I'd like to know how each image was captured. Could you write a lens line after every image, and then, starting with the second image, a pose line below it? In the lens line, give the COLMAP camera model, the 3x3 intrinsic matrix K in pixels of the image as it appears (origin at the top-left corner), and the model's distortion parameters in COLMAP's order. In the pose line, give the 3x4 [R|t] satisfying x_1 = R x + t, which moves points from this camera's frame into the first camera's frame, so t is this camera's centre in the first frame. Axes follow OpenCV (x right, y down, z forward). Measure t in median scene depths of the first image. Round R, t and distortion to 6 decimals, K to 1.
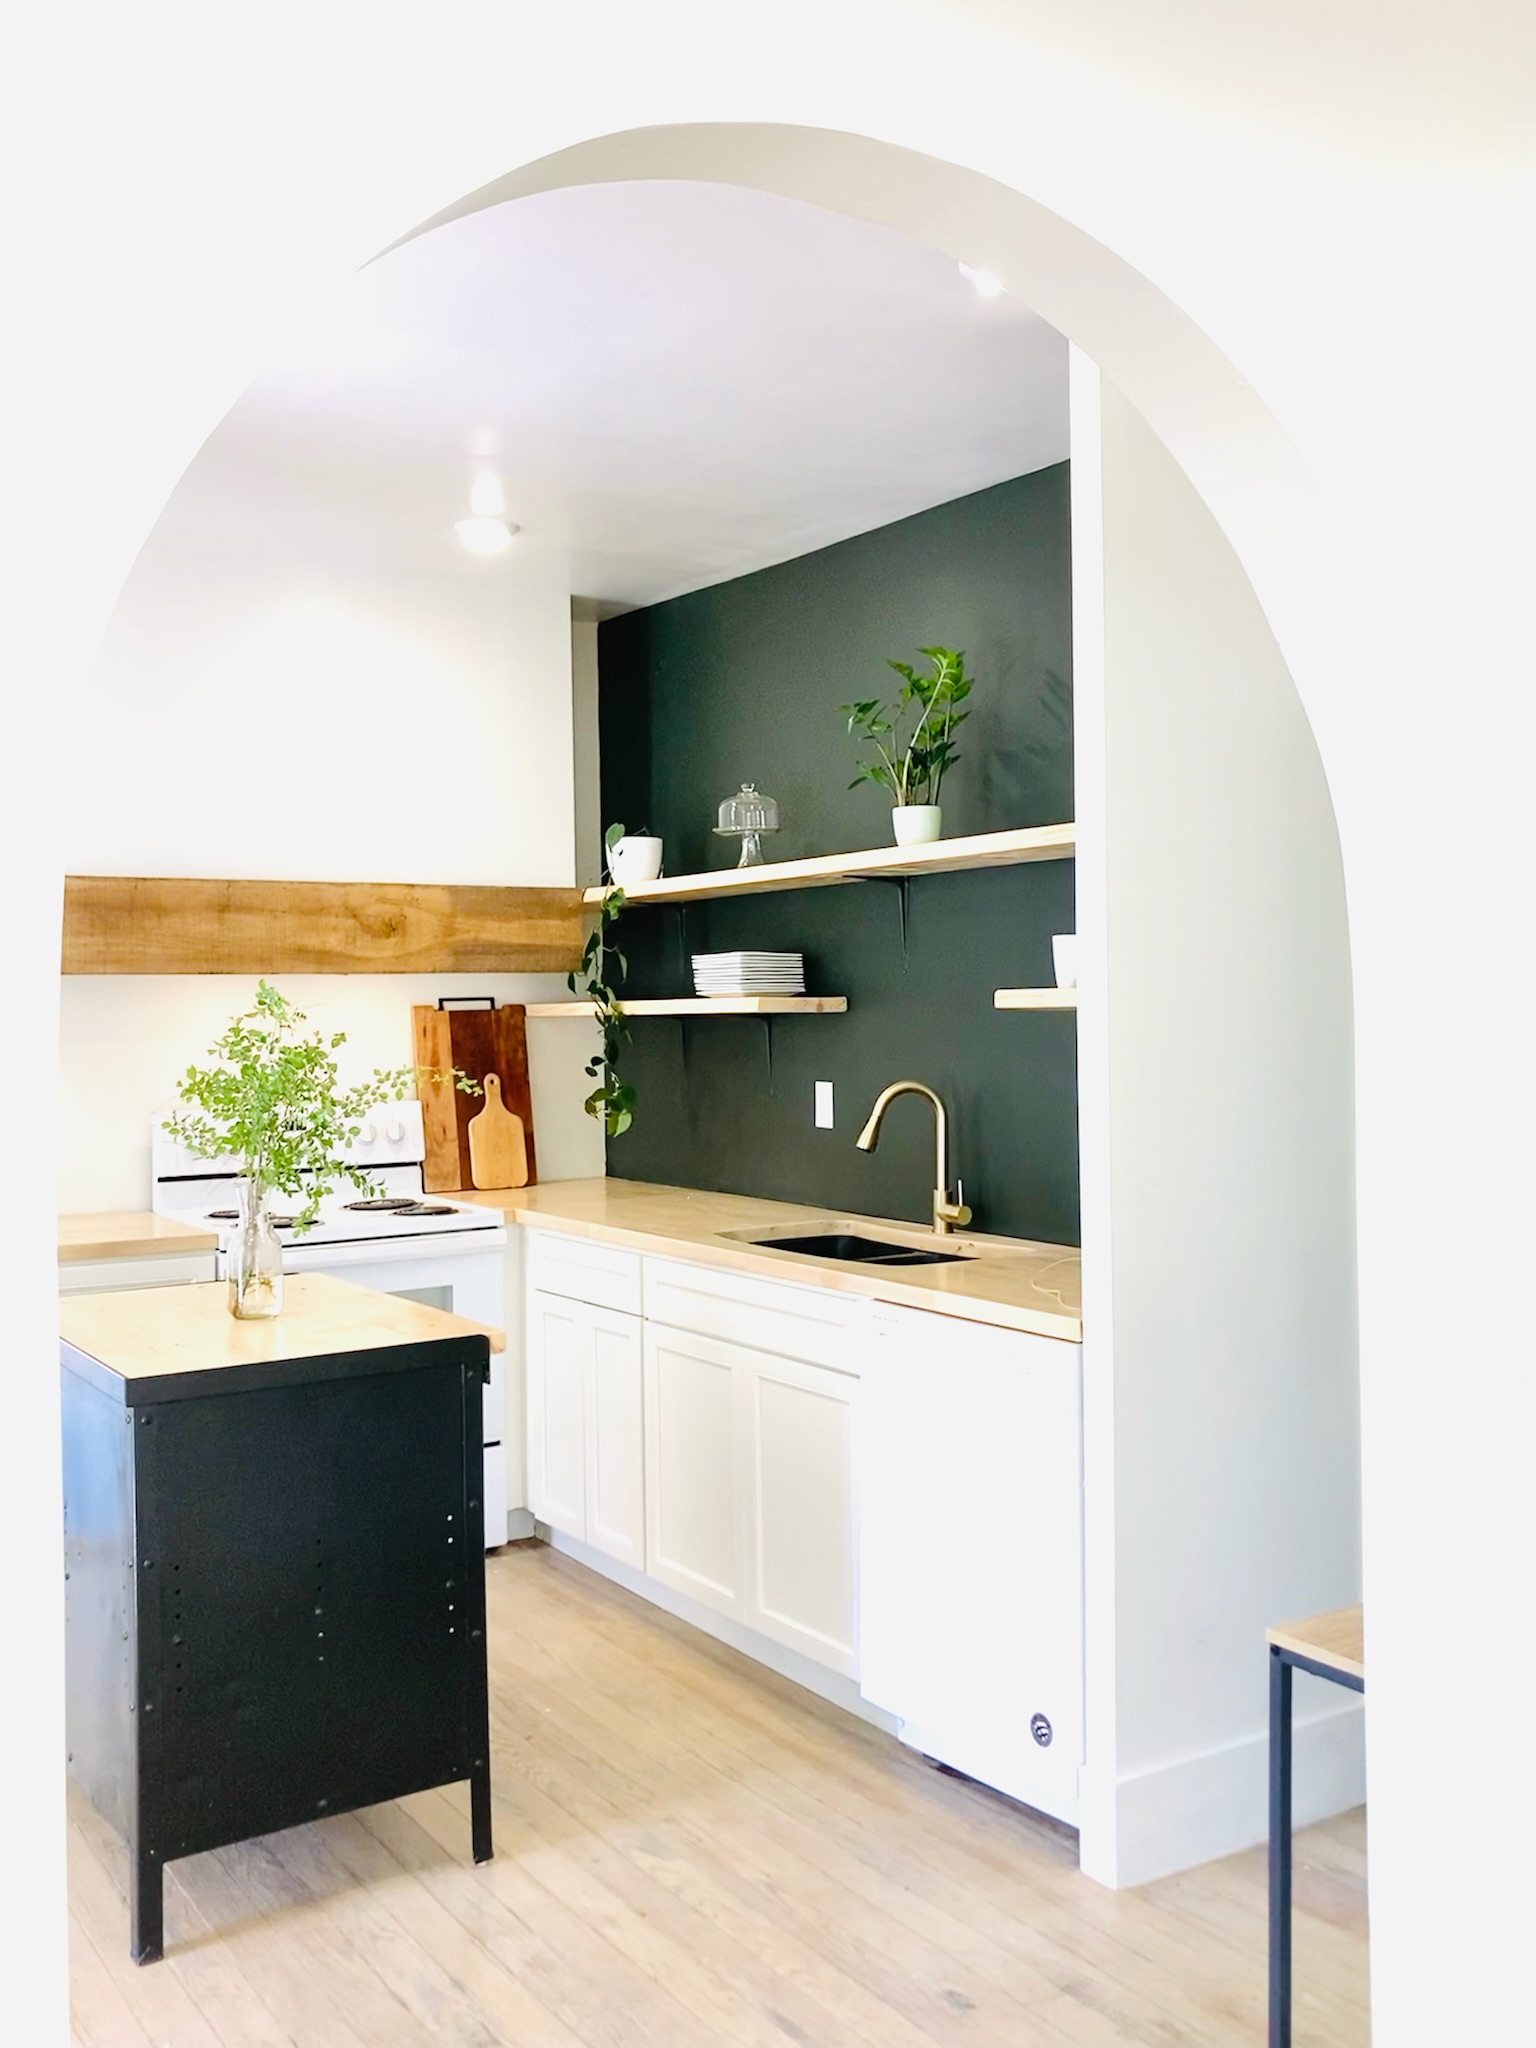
lens RADIAL K [[1815.5, 0, 803.4], [0, 1815.5, 1022.6], [0, 0, 1]] dist [-0.003801, -0.011322]
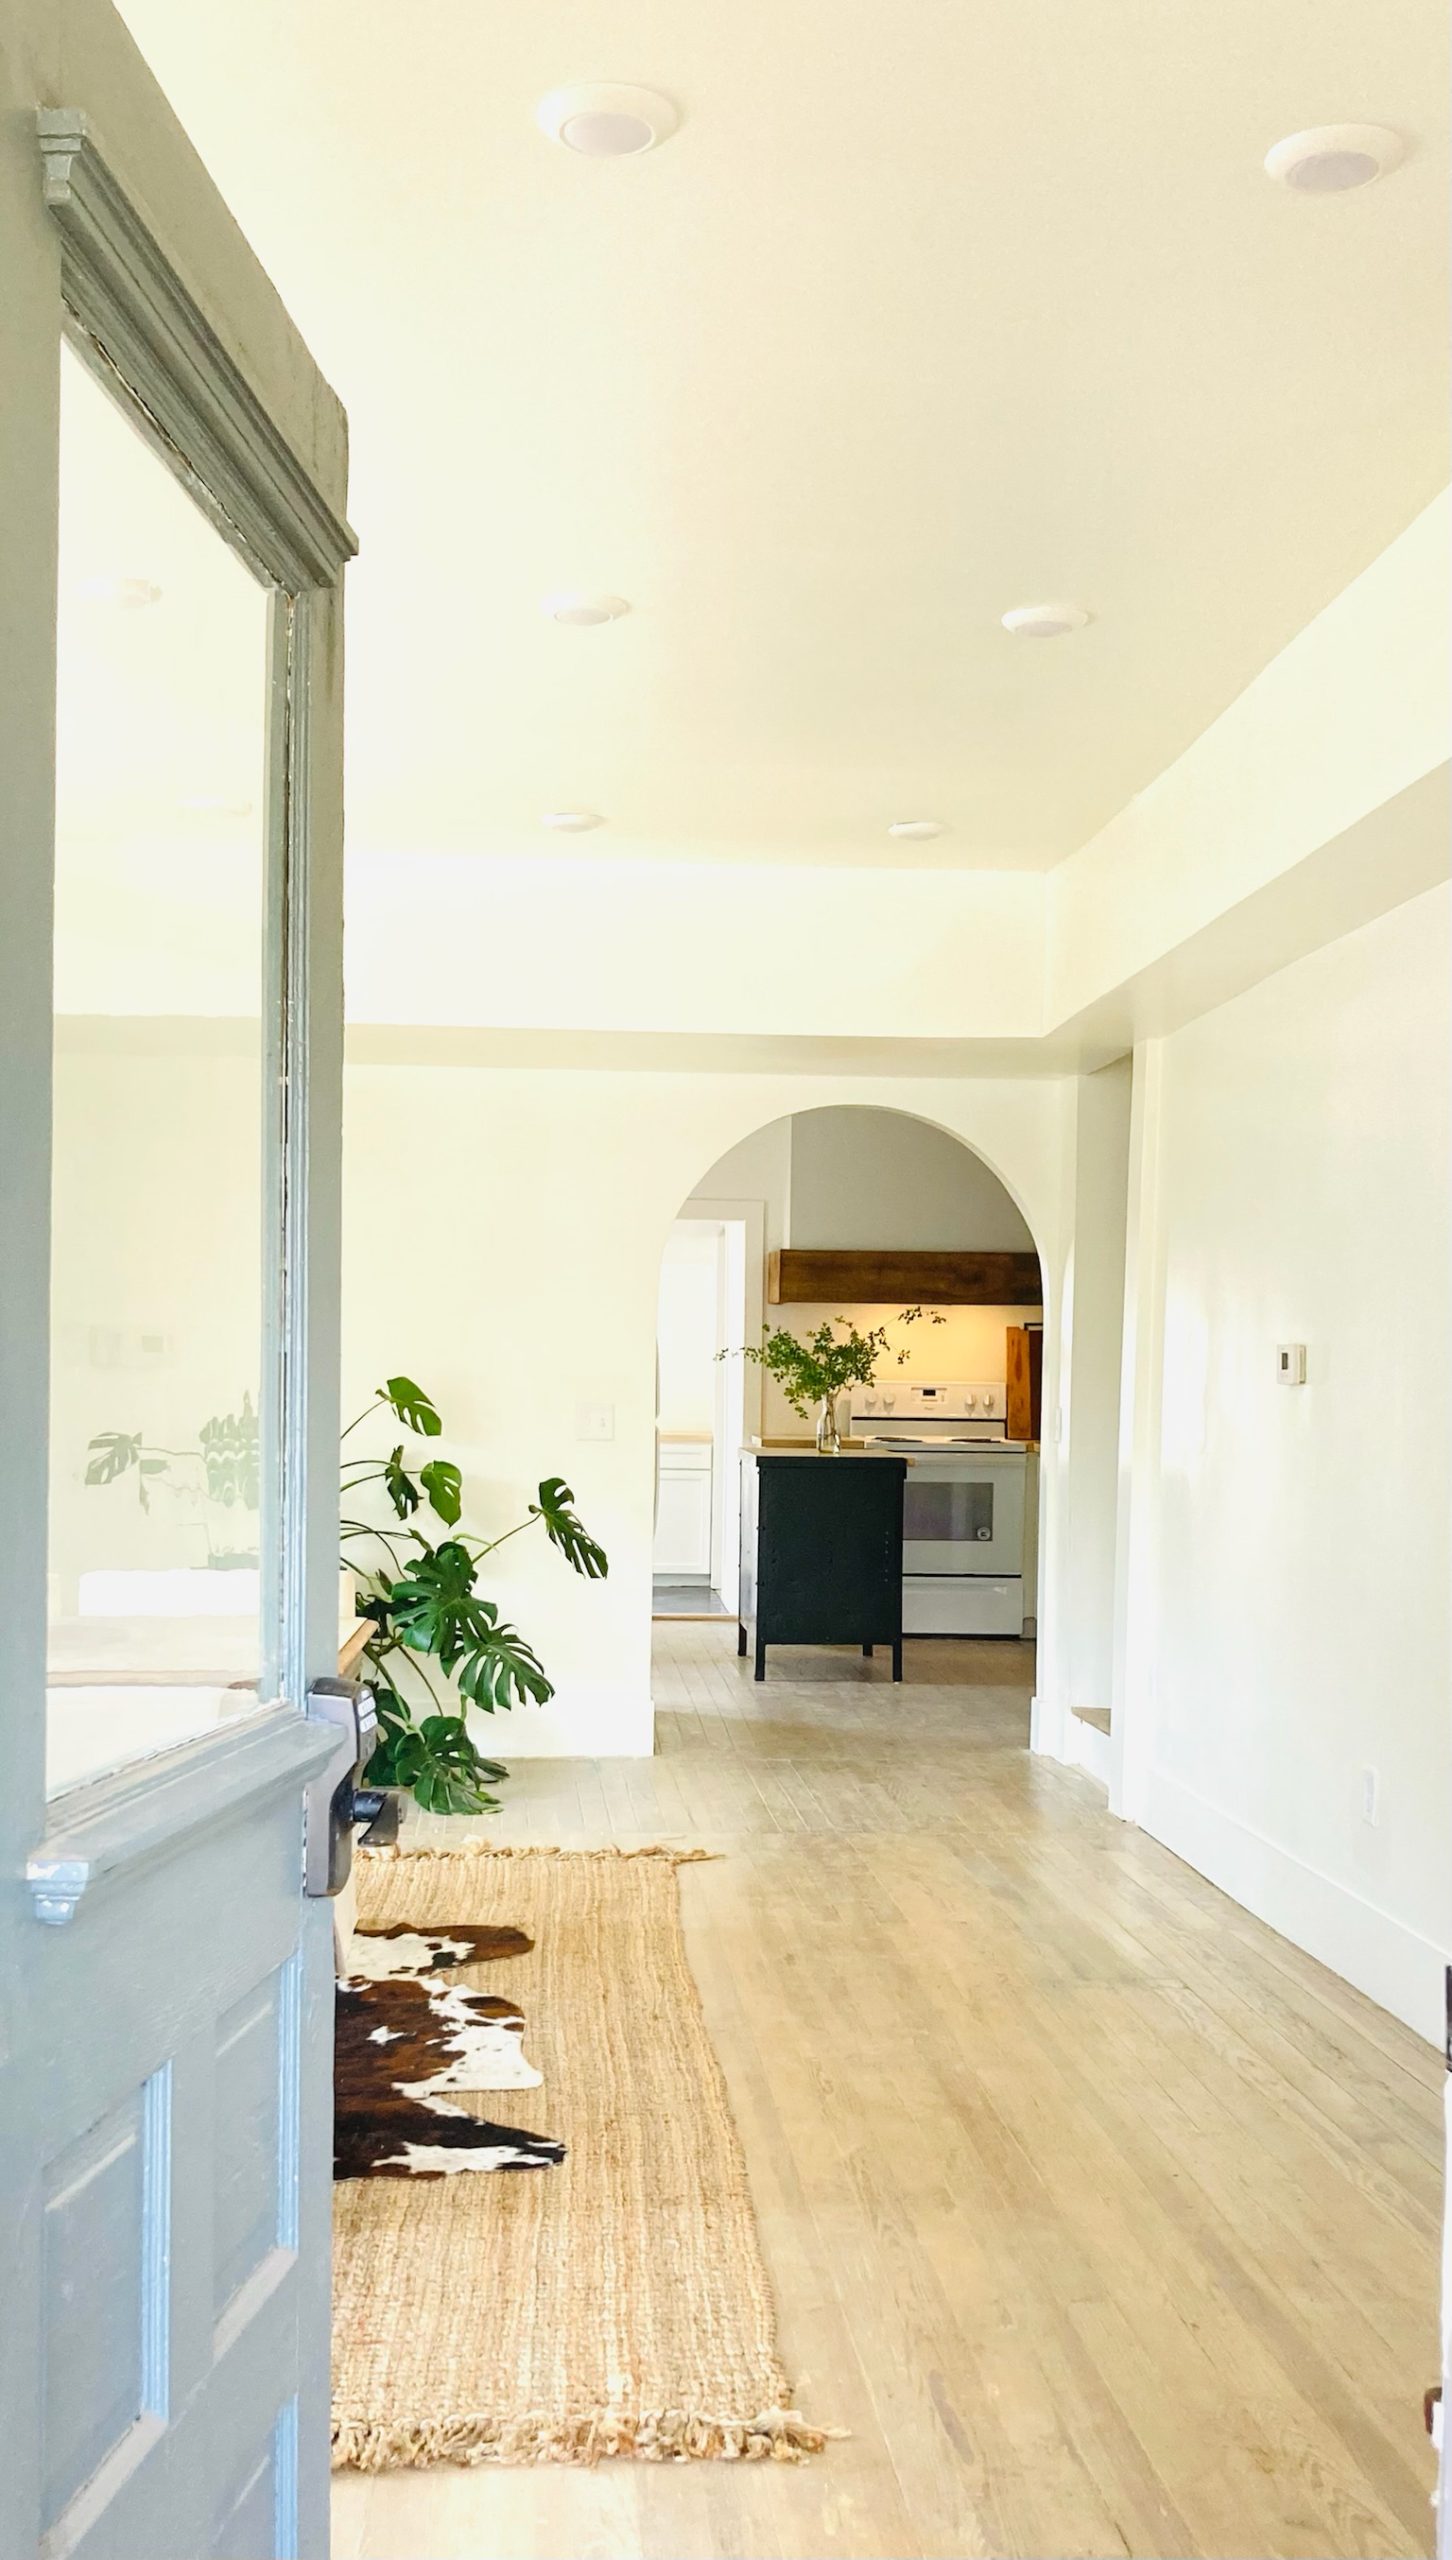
lens RADIAL K [[2547.0, 0, 759.5], [0, 2547.0, 1402.9], [0, 0, 1]] dist [0.171660, -0.399913]
pose [[0.868778, 0.033651, -0.494056, 0.916160], [-0.029843, 0.999433, 0.015596, 0.039613], [0.494301, 0.001195, 0.869290, -1.393477]]
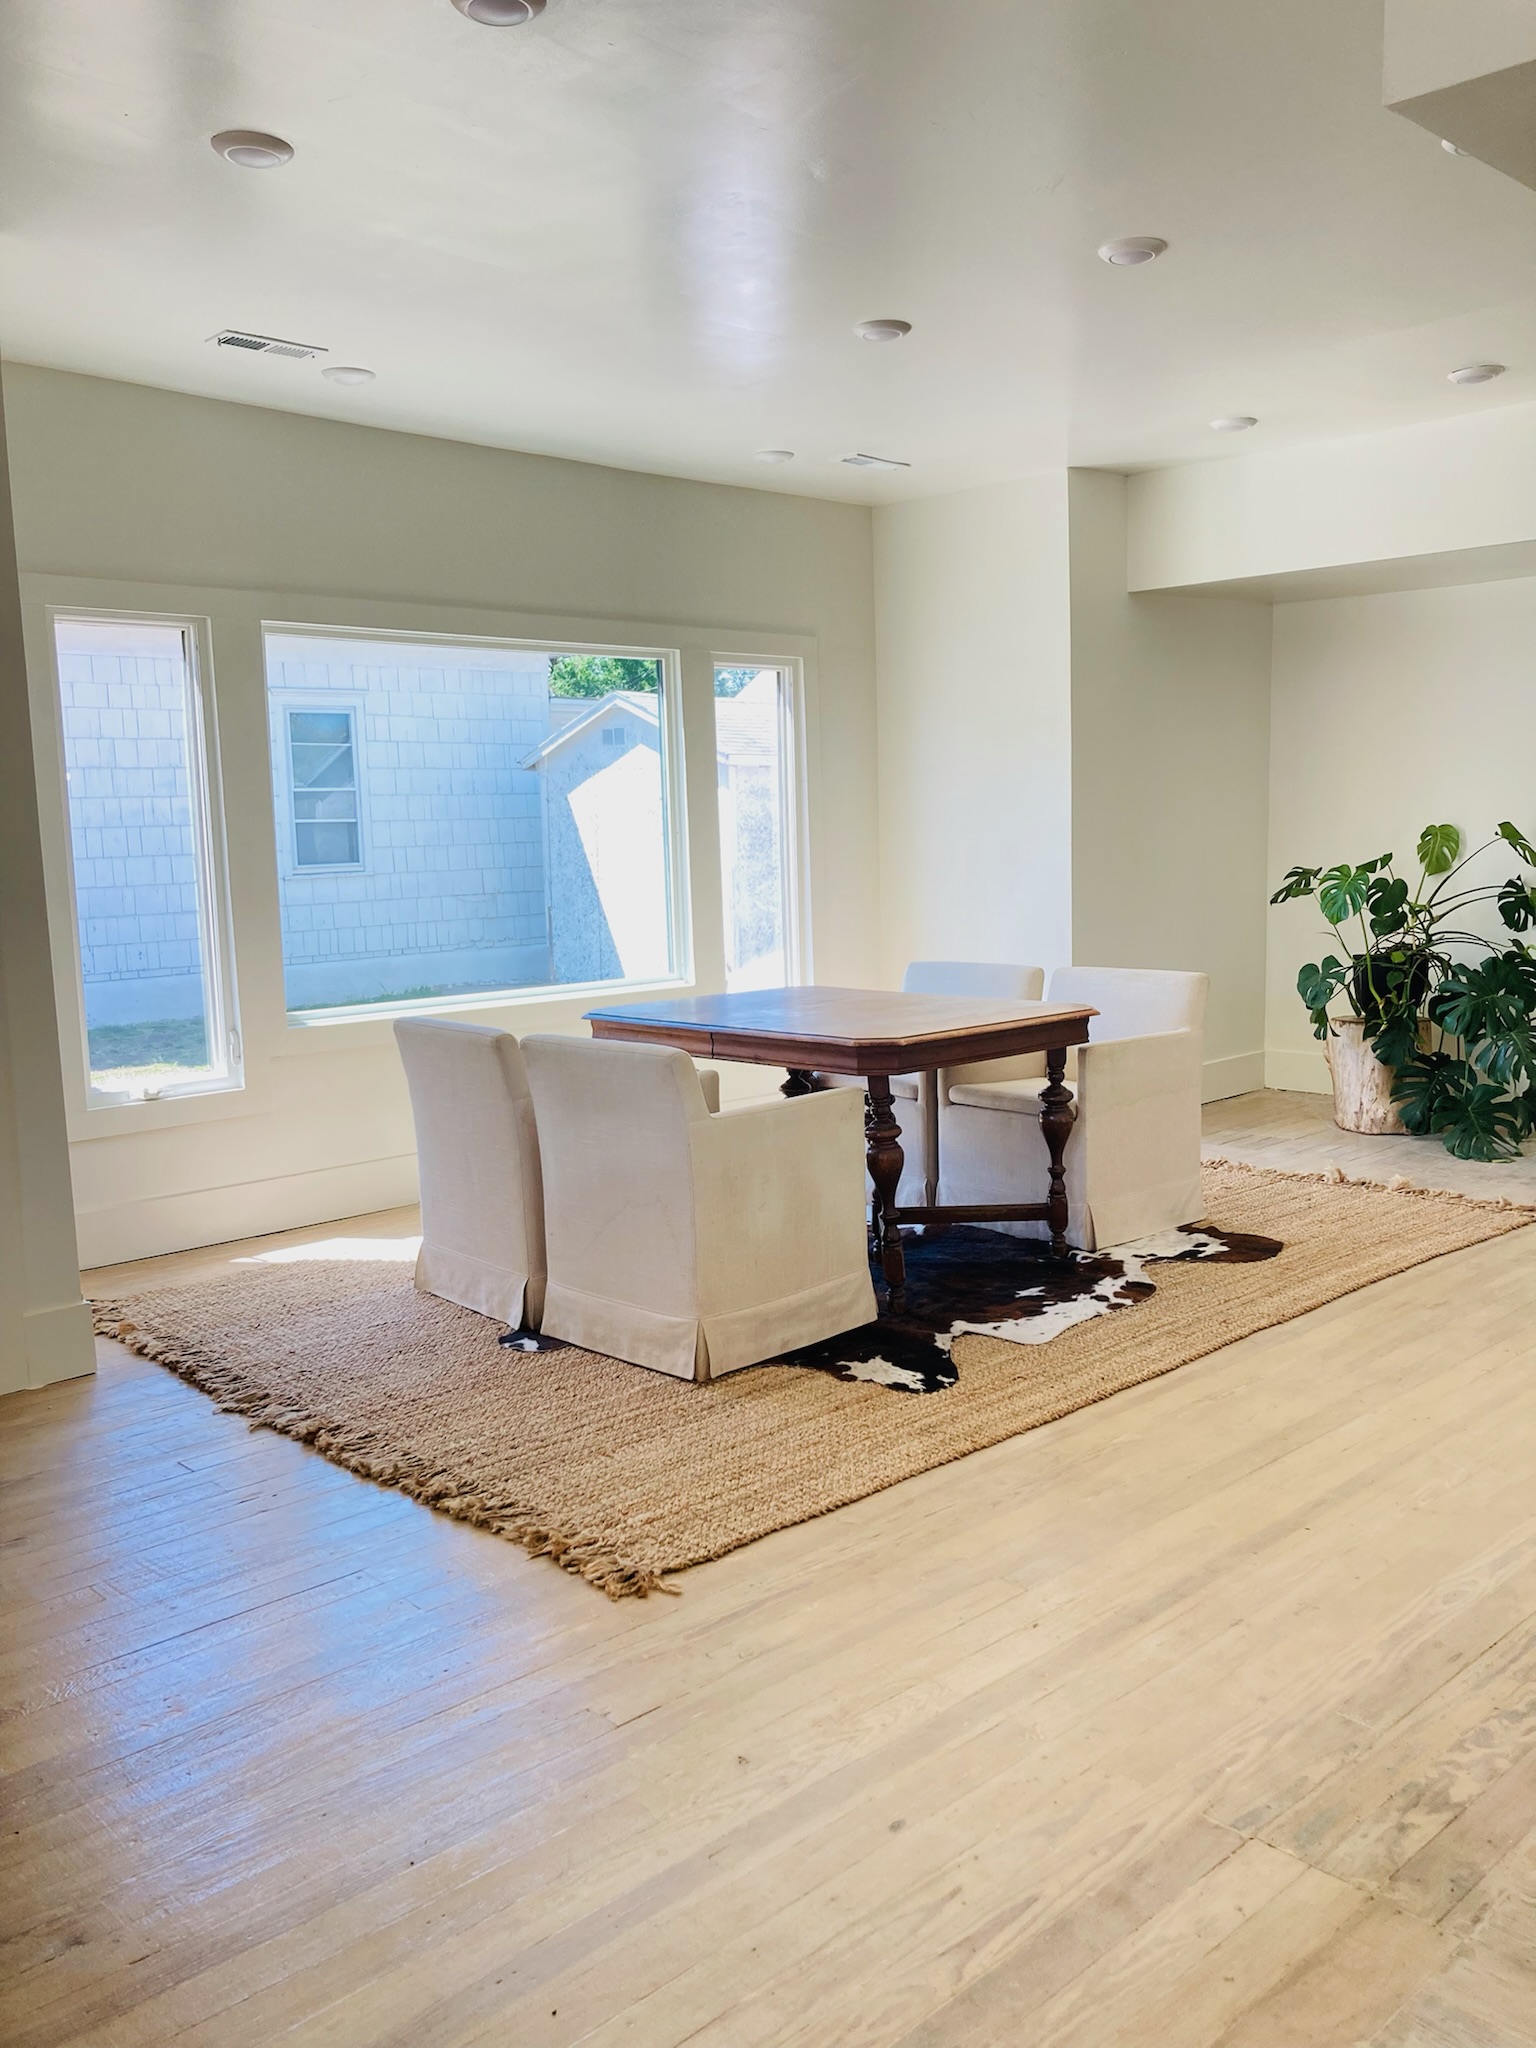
lens RADIAL K [[1677.7, 0, 776.3], [0, 1677.7, 1021.0], [0, 0, 1]] dist [0.004093, -0.011765]
pose [[0.160881, 0.130220, -0.978346, 1.196261], [0.011297, 0.990950, 0.133755, 0.027636], [0.986909, -0.032571, 0.157954, -0.839330]]
